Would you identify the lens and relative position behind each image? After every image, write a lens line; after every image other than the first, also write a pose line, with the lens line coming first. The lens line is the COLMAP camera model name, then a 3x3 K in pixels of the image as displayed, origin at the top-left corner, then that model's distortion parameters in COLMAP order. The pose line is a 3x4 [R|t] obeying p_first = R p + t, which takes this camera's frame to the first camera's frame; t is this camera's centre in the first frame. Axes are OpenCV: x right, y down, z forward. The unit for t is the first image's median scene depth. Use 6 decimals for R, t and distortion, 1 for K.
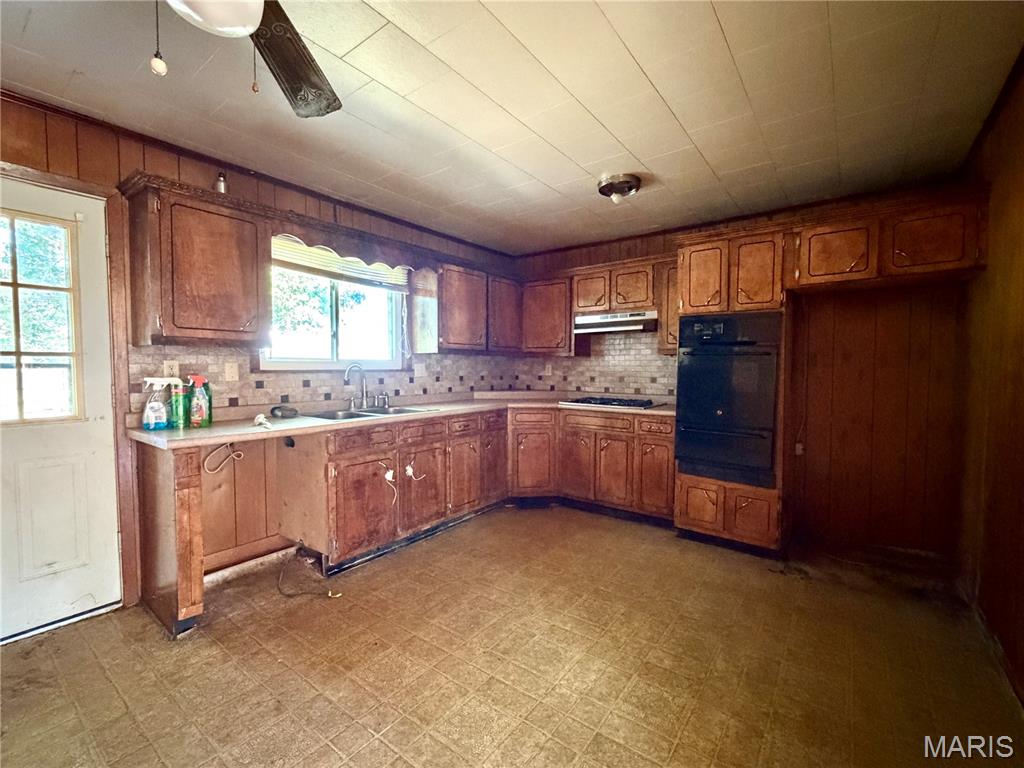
lens RADIAL K [[451.6, 0, 511.3], [0, 451.6, 384.4], [0, 0, 1]] dist [-0.000936, -0.000225]
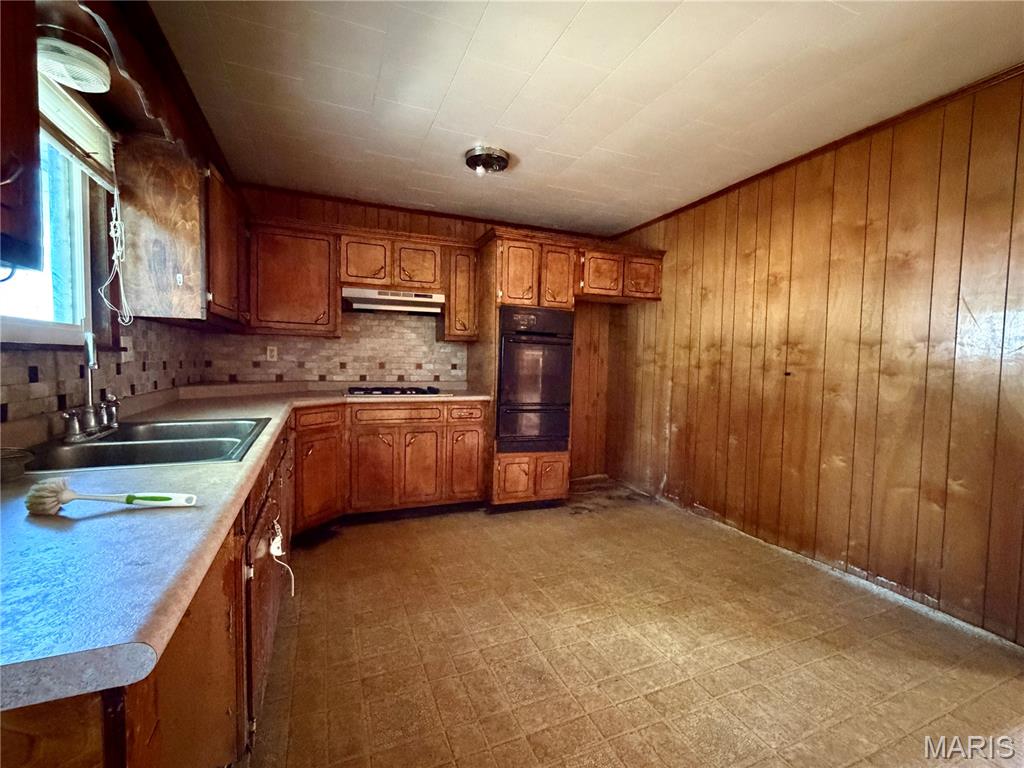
lens RADIAL K [[451.6, 0, 512.5], [0, 451.6, 384.6], [0, 0, 1]] dist [-0.000936, -0.000225]
pose [[0.495887, -0.040673, 0.867434, -0.467019], [0.015365, 0.999157, 0.038066, -0.004533], [-0.868251, -0.005549, 0.496094, 0.395665]]
